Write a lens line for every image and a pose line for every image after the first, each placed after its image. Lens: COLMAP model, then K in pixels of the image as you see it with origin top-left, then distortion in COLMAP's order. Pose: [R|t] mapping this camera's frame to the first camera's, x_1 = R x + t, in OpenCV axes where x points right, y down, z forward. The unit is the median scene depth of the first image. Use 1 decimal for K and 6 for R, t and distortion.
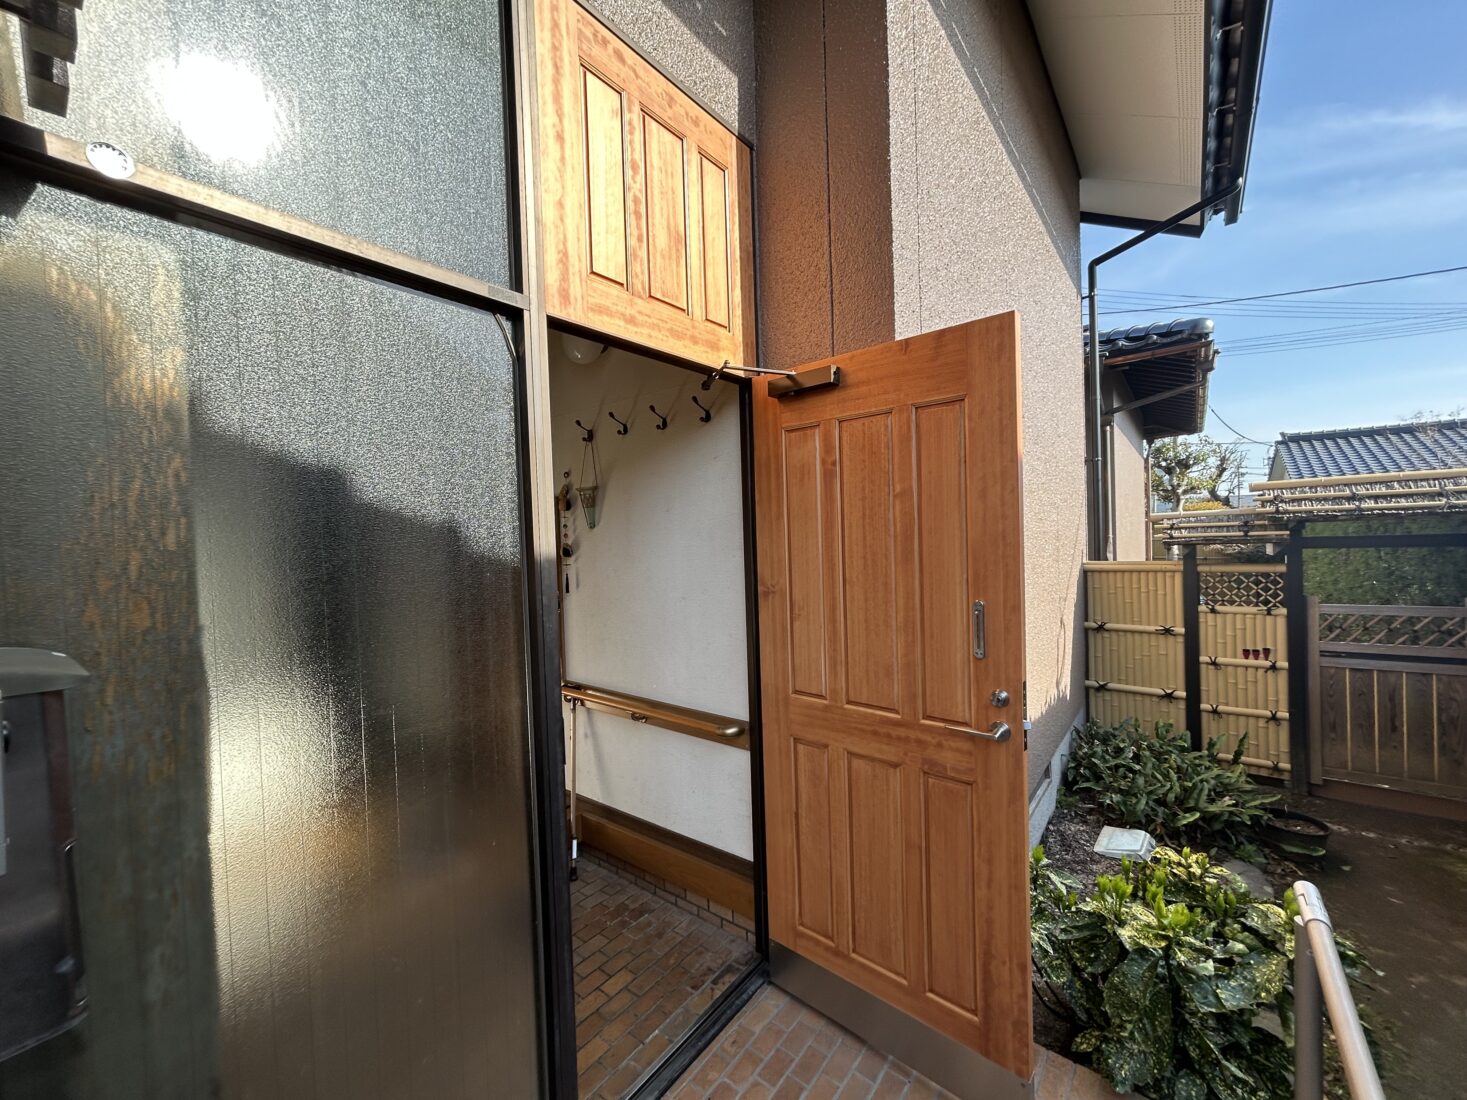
lens RADIAL K [[587.8, 0, 731.3], [0, 587.8, 548.3], [0, 0, 1]] dist [0.009260, -0.001064]
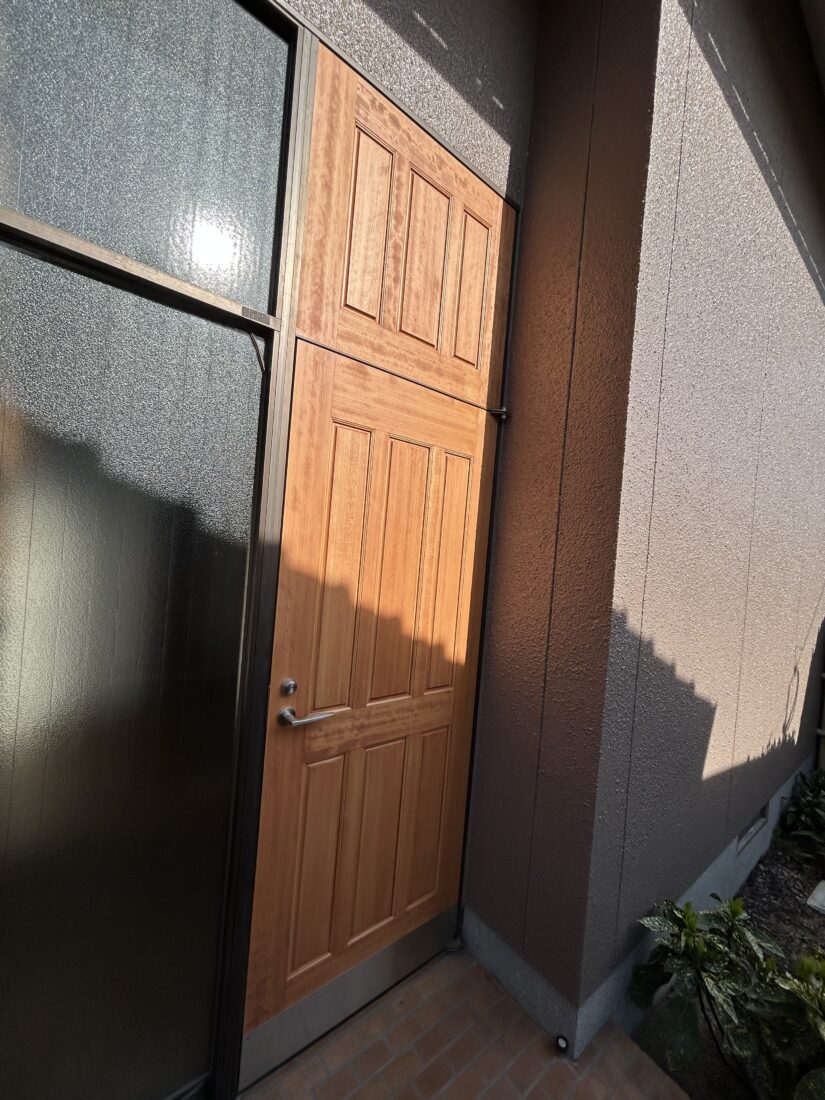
lens RADIAL K [[440.7, 0, 414.2], [0, 440.7, 549.8], [0, 0, 1]] dist [0.009260, -0.001064]
pose [[0.968854, 0.112424, -0.220643, 0.119942], [-0.116918, 0.993114, -0.007371, -0.001092], [0.218296, 0.032938, 0.975327, 0.173596]]
